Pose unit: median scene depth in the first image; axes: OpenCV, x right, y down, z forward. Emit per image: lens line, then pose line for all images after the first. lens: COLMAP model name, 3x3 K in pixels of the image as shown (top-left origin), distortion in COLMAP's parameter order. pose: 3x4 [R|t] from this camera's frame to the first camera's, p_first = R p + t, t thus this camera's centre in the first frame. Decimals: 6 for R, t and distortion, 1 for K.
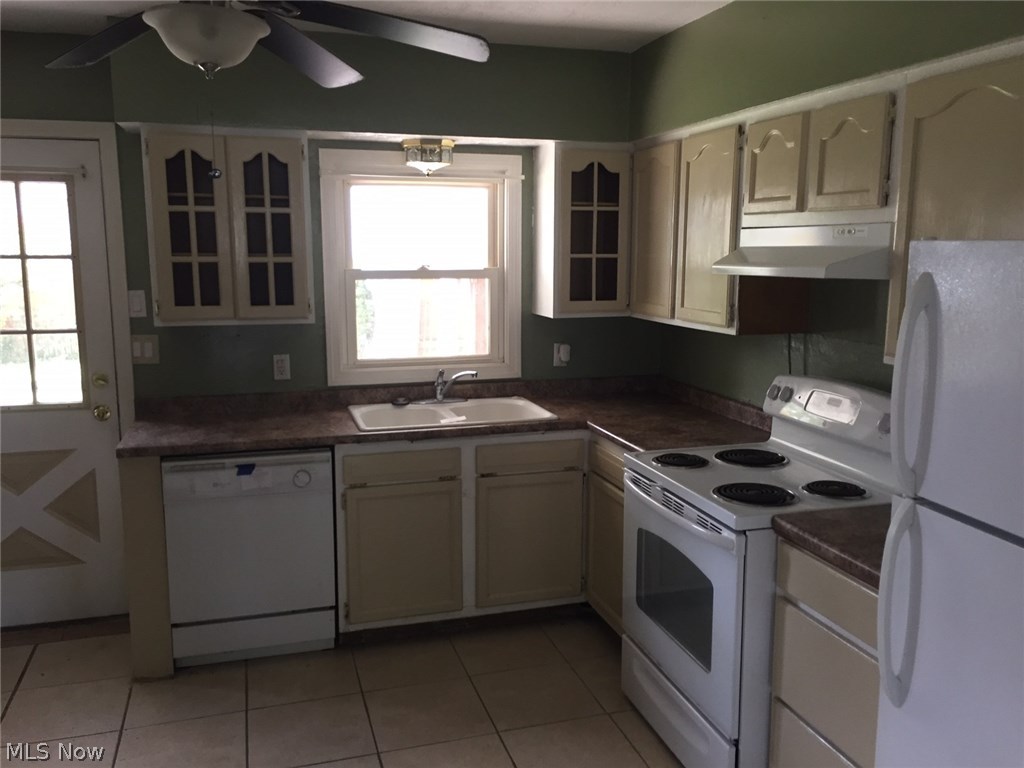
lens RADIAL K [[879.9, 0, 515.4], [0, 879.9, 386.7], [0, 0, 1]] dist [0.061815, -0.058214]
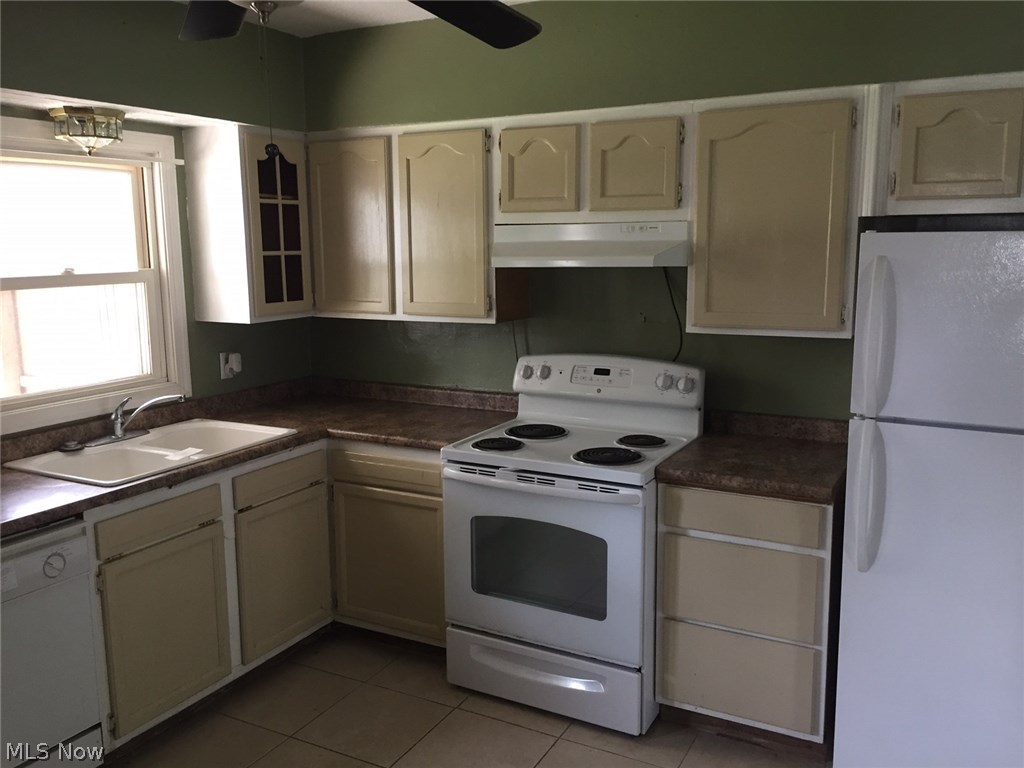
lens RADIAL K [[879.9, 0, 519.4], [0, 879.9, 386.3], [0, 0, 1]] dist [0.061815, -0.058214]
pose [[0.704013, -0.124865, 0.699124, -0.422893], [0.122563, 0.991014, 0.053578, -0.031164], [-0.699531, 0.047967, 0.712990, 0.183348]]
